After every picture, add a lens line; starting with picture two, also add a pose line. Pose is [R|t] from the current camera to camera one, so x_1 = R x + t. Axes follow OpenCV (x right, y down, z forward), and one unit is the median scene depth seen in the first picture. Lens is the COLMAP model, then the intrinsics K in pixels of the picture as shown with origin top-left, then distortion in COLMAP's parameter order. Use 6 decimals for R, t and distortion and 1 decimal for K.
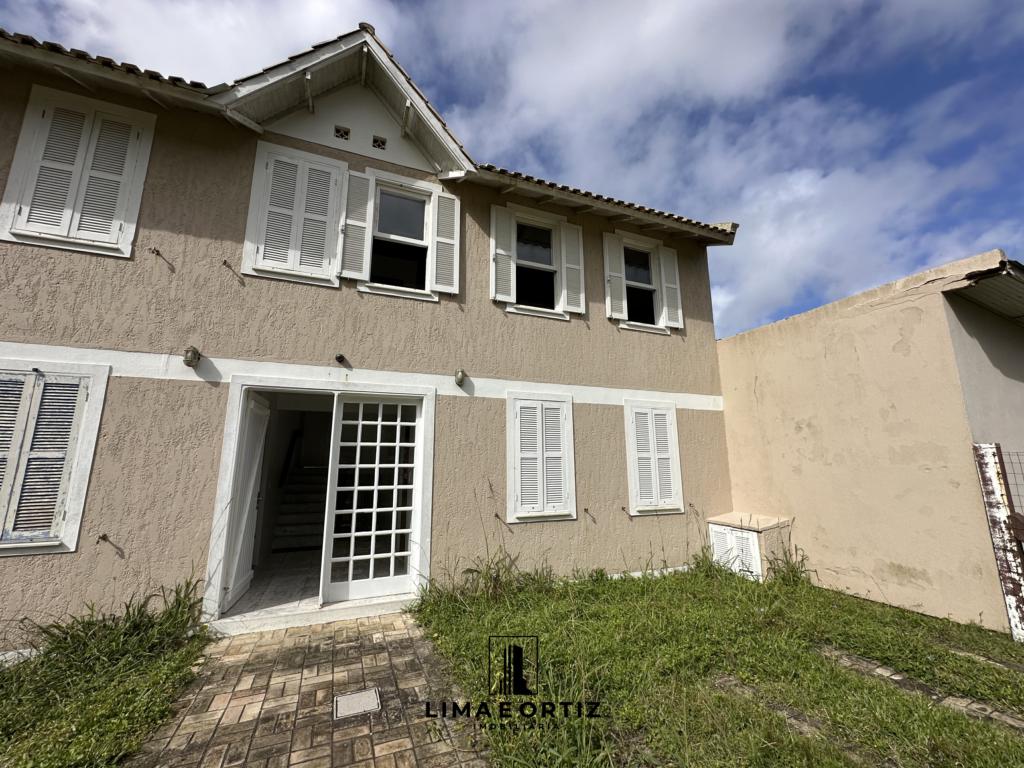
lens RADIAL K [[411.1, 0, 514.8], [0, 411.1, 383.2], [0, 0, 1]] dist [-0.005698, 0.001391]
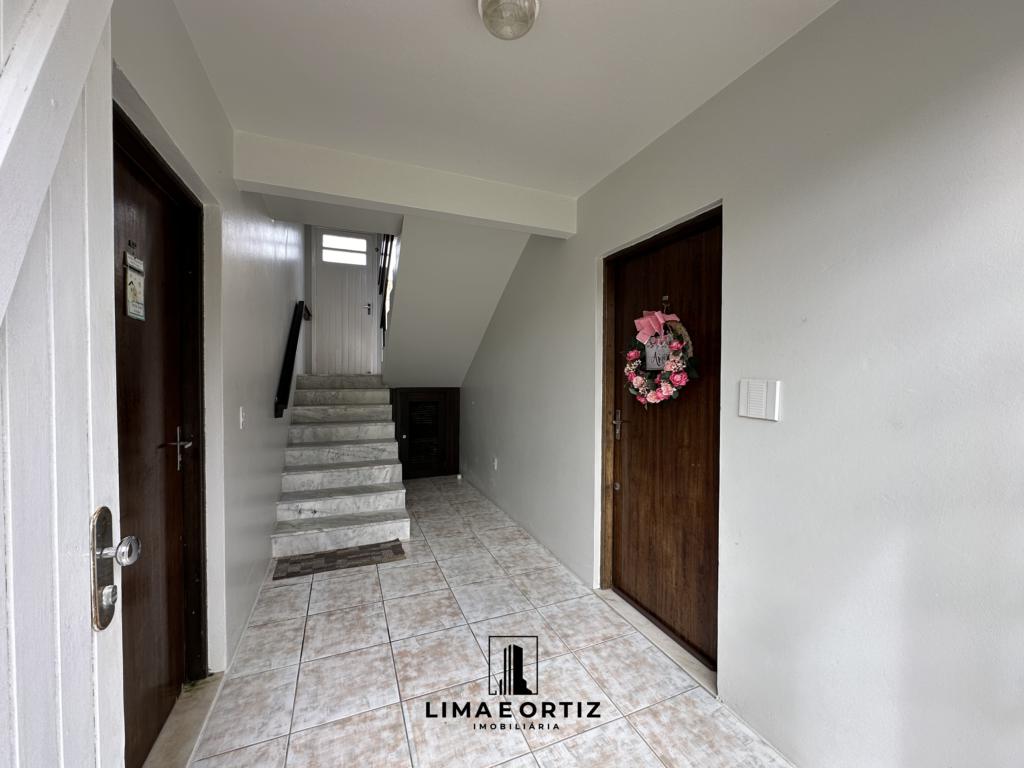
lens RADIAL K [[411.1, 0, 511.4], [0, 411.1, 382.6], [0, 0, 1]] dist [-0.005698, 0.001391]
pose [[0.999923, 0.005094, -0.011338, -0.494804], [-0.002582, 0.977385, 0.211453, 0.196304], [0.012159, -0.211408, 0.977322, 0.907009]]
